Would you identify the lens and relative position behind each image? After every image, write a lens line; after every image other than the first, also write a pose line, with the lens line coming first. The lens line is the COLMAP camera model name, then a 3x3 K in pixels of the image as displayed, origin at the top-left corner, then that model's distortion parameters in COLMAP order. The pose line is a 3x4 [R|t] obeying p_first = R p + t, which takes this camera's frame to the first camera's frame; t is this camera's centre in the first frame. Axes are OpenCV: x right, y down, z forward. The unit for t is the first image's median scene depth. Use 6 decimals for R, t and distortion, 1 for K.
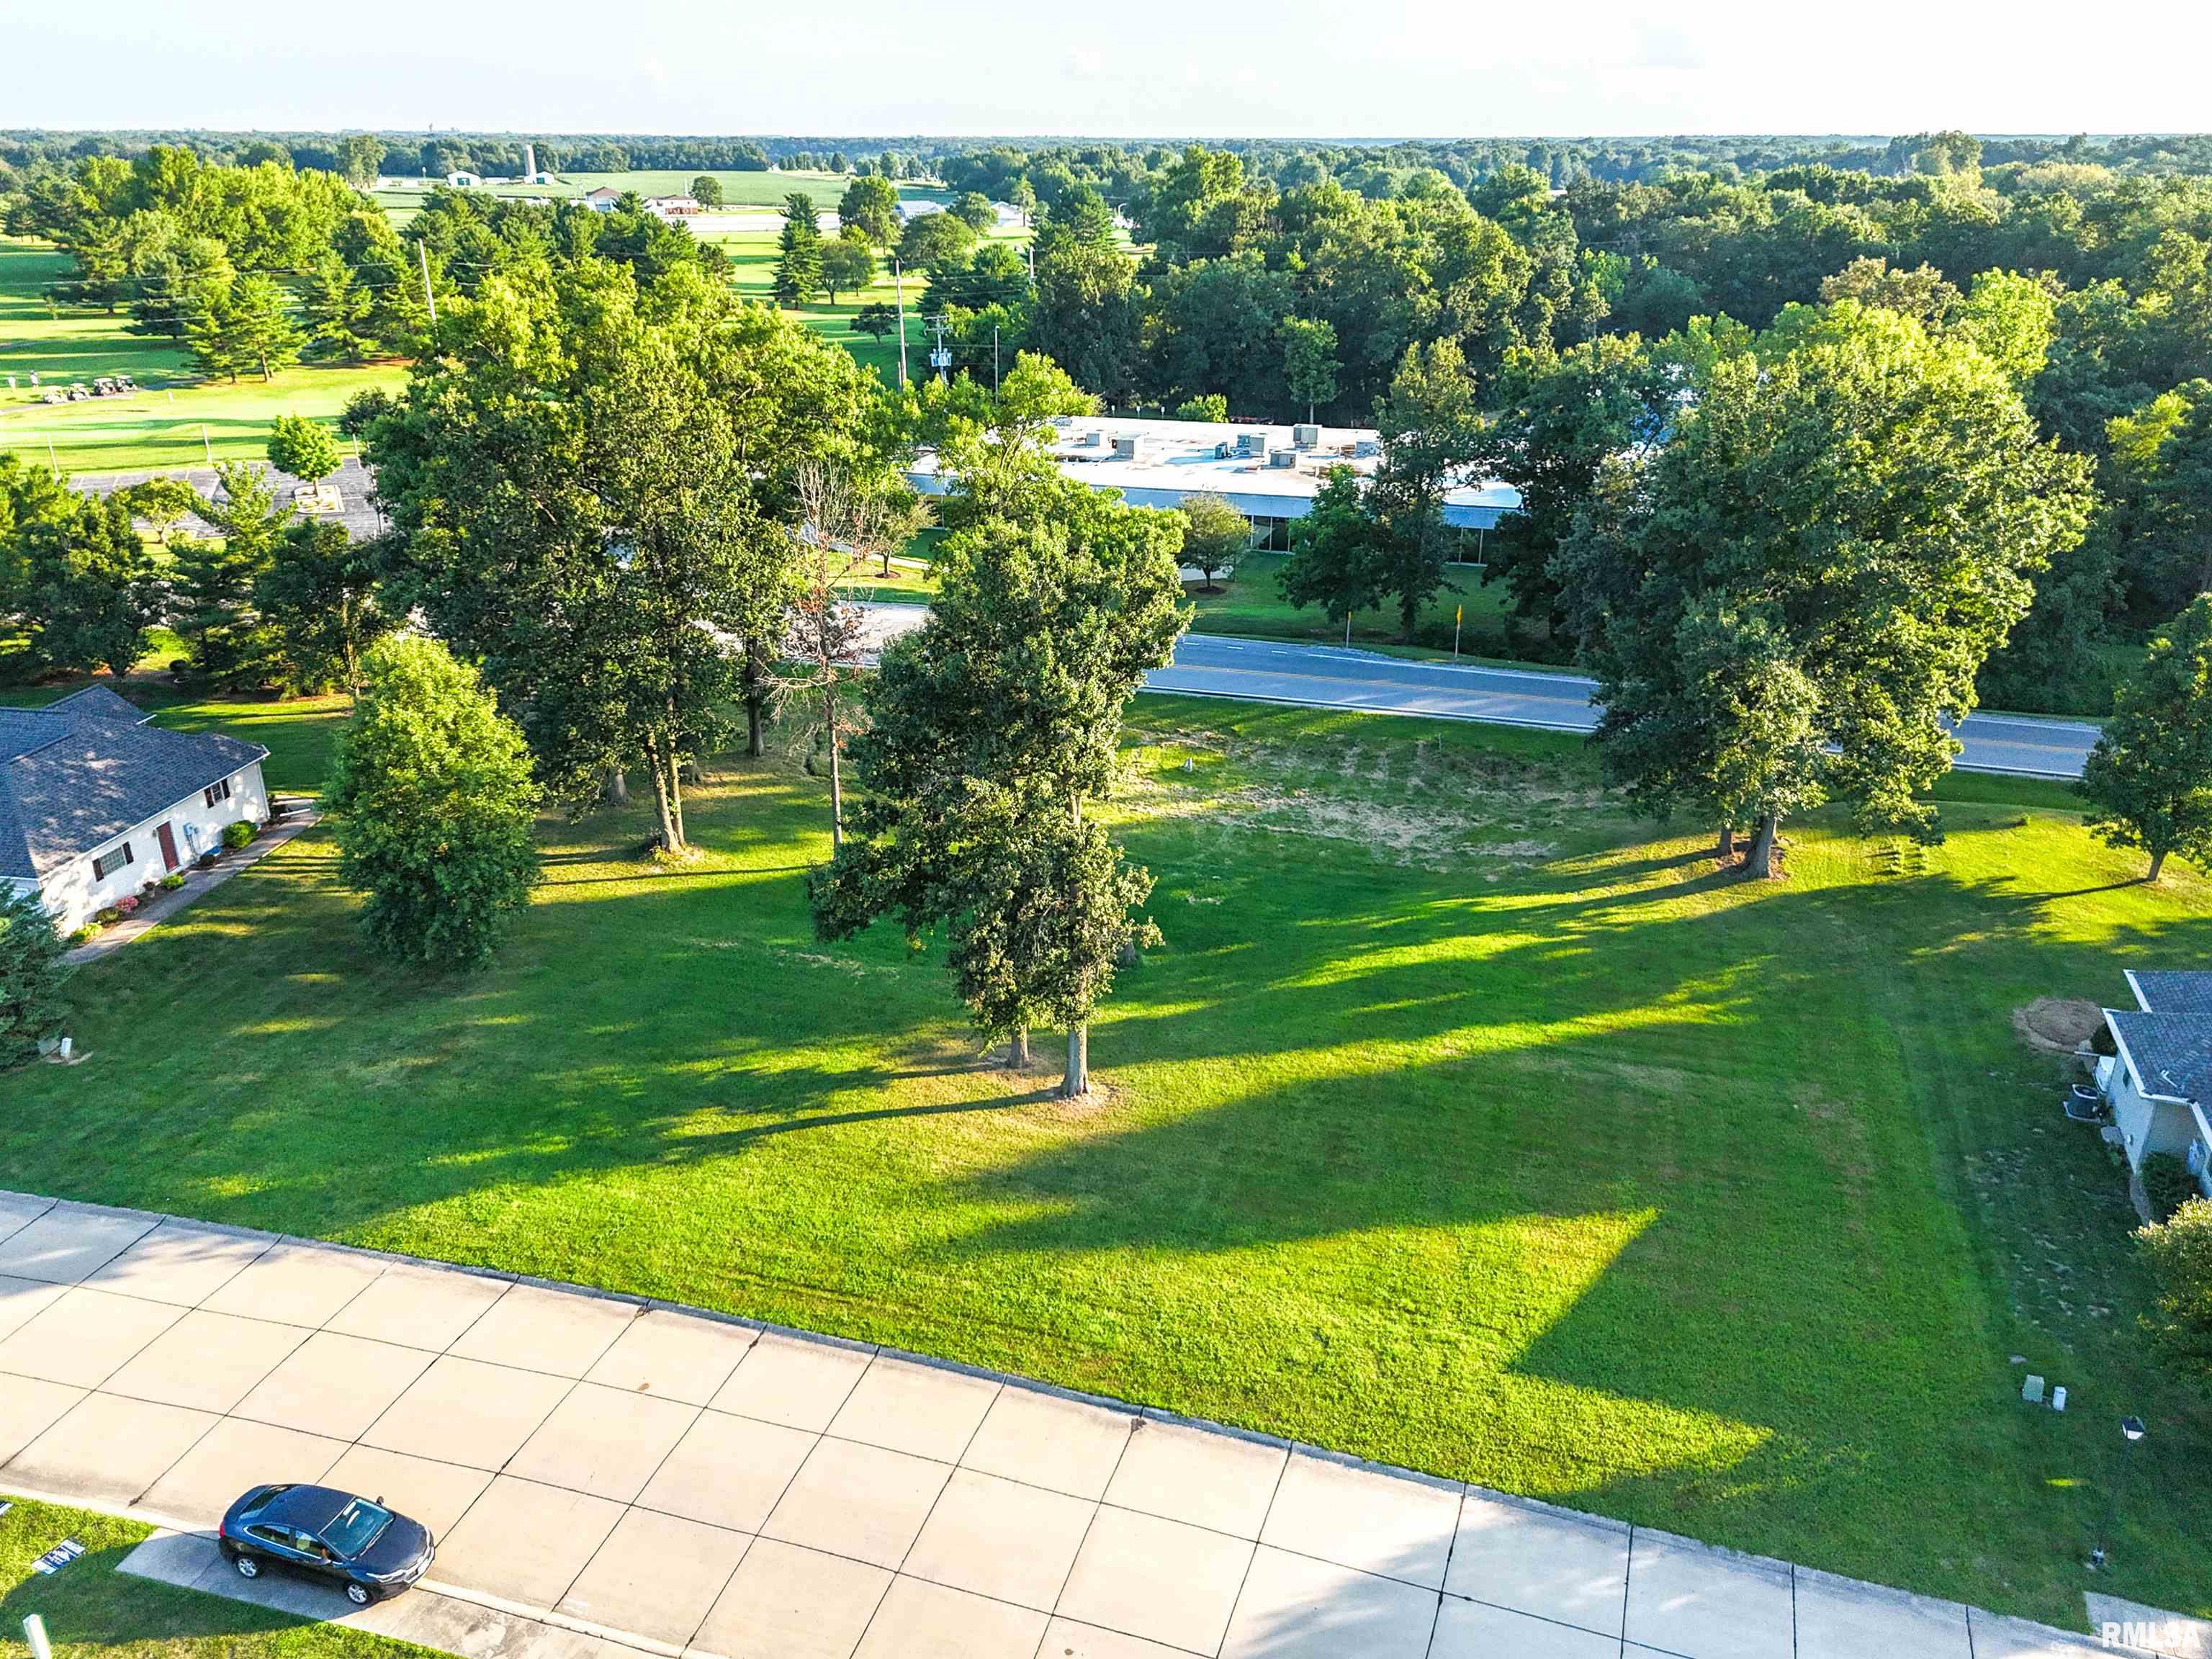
lens RADIAL K [[1633.0, 0, 1108.3], [0, 1633.0, 831.0], [0, 0, 1]] dist [0.060475, -0.052134]
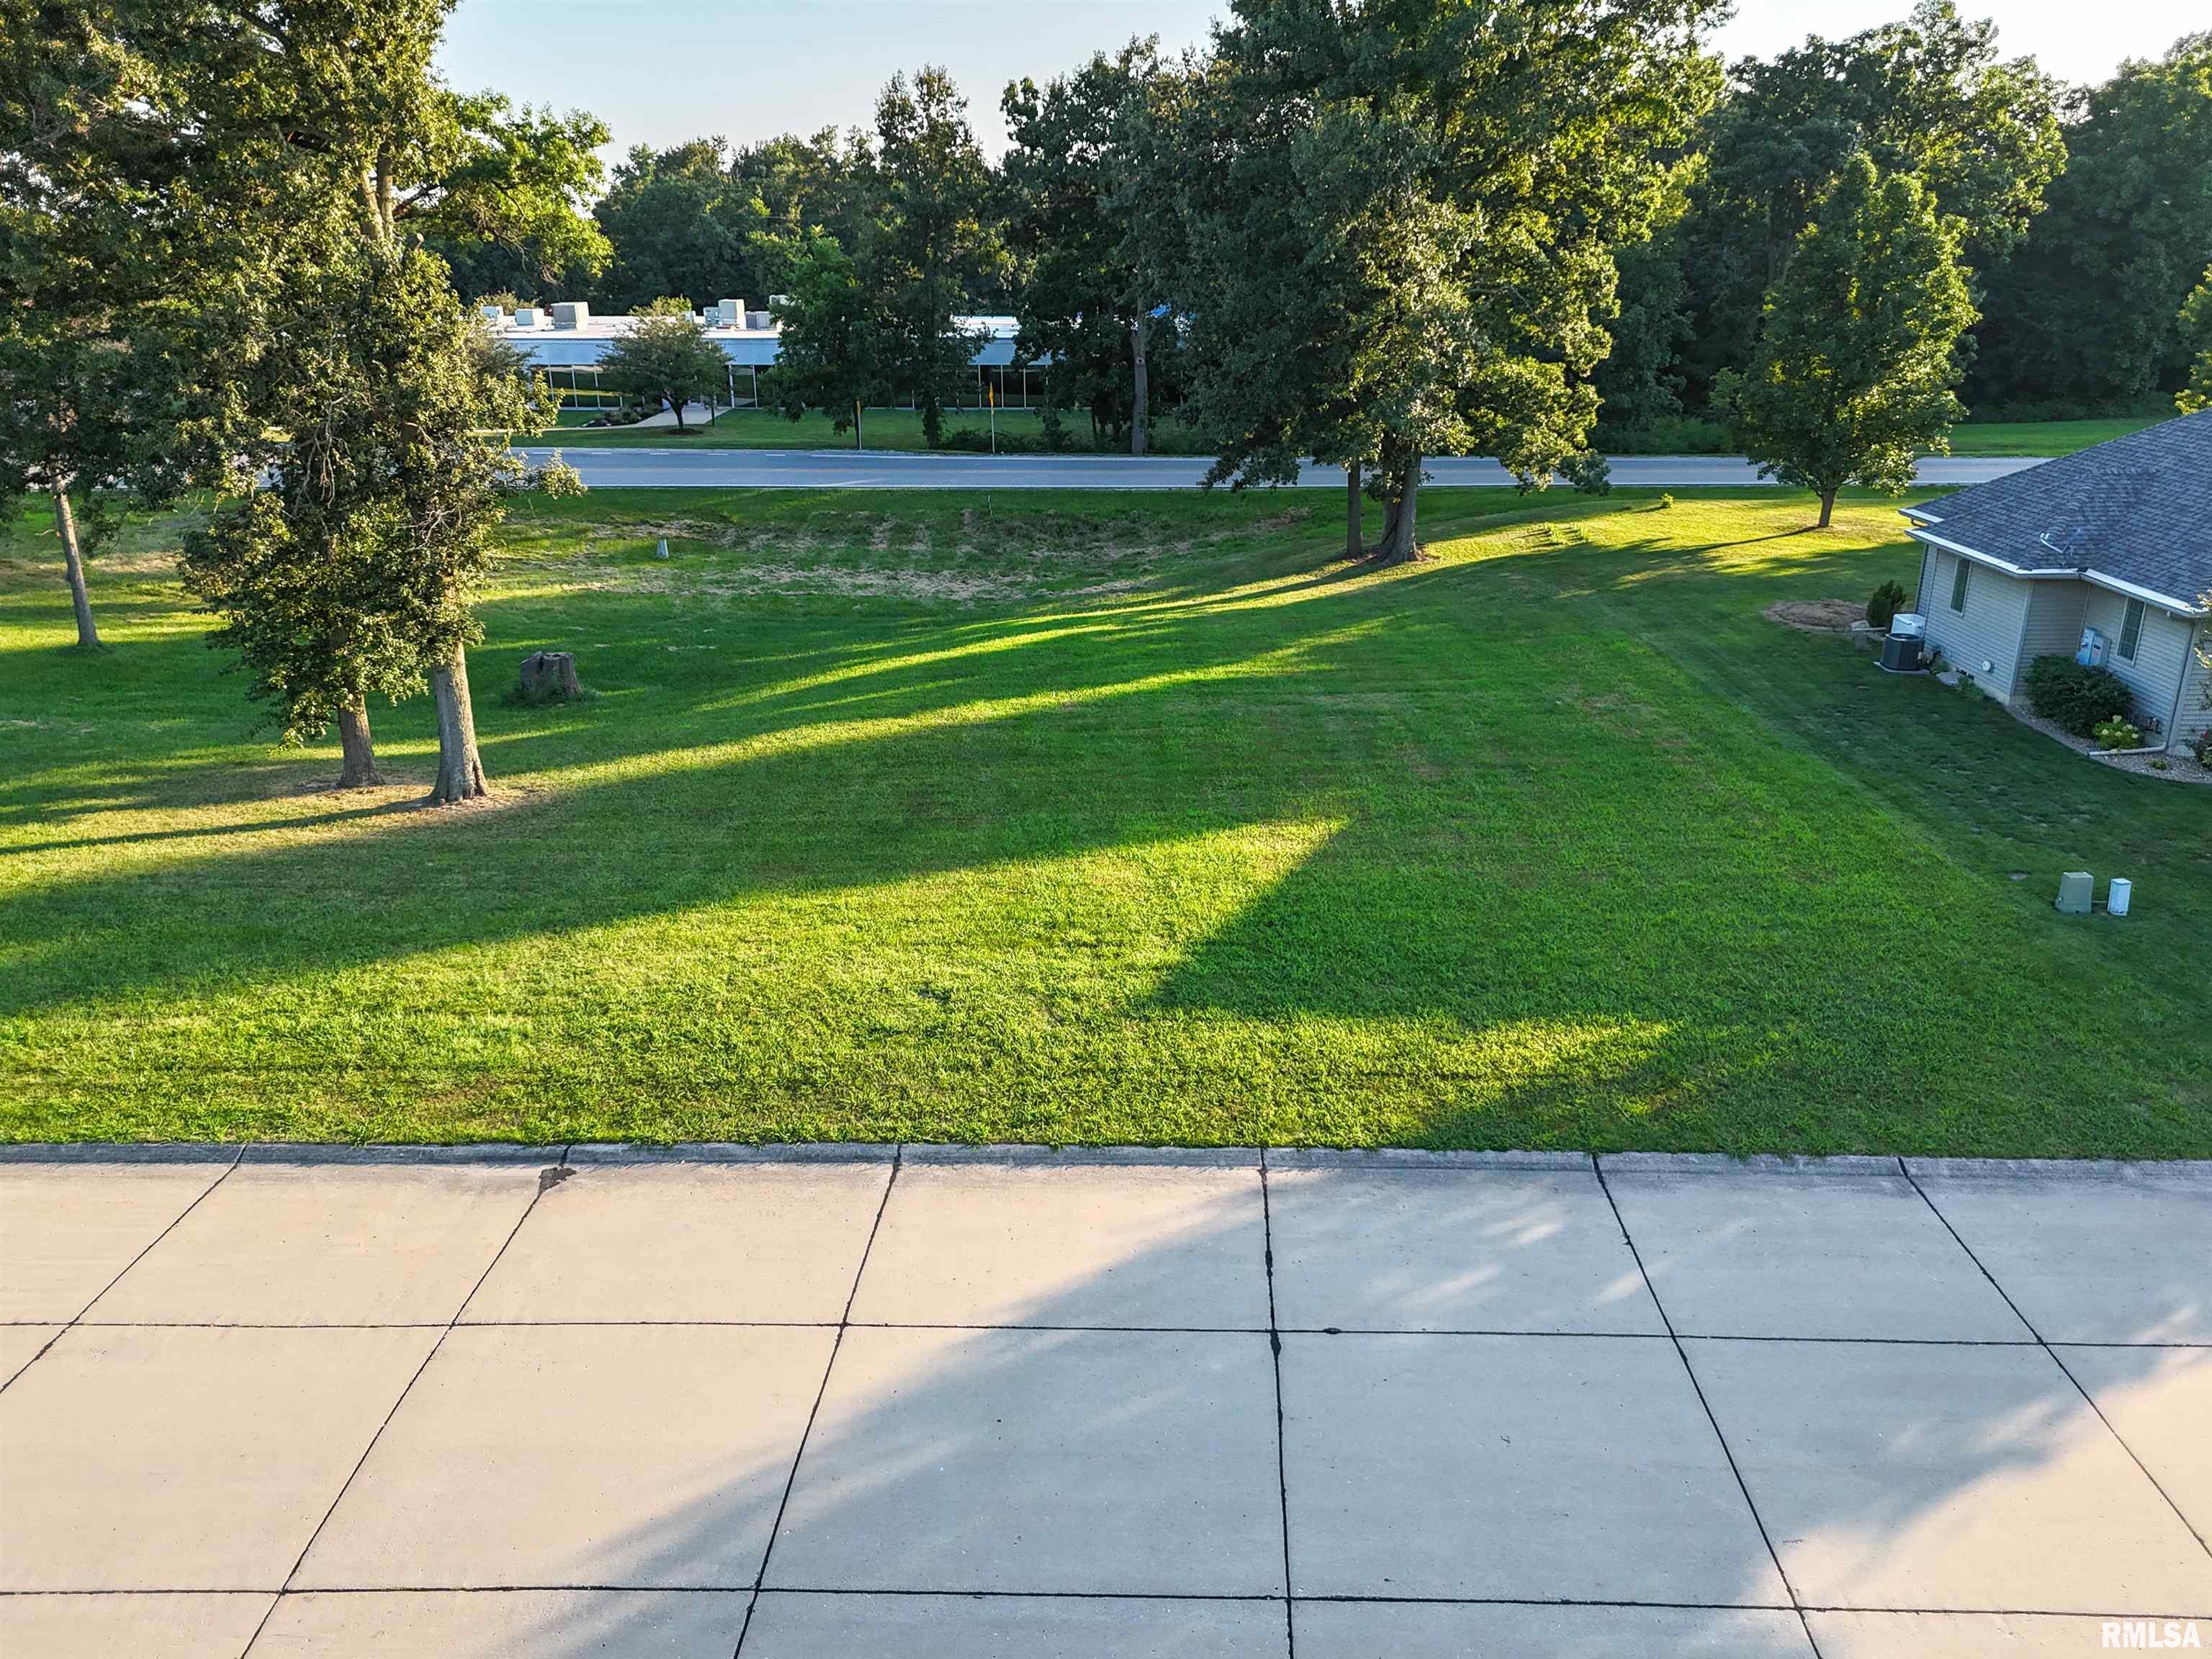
lens RADIAL K [[1614.0, 0, 1107.5], [0, 1614.0, 857.1], [0, 0, 1]] dist [0.060230, -0.050717]
pose [[0.955207, -0.108507, 0.275329, 0.034152], [0.119296, 0.992599, -0.022692, 0.209660], [-0.270830, 0.054521, 0.961082, 0.364844]]
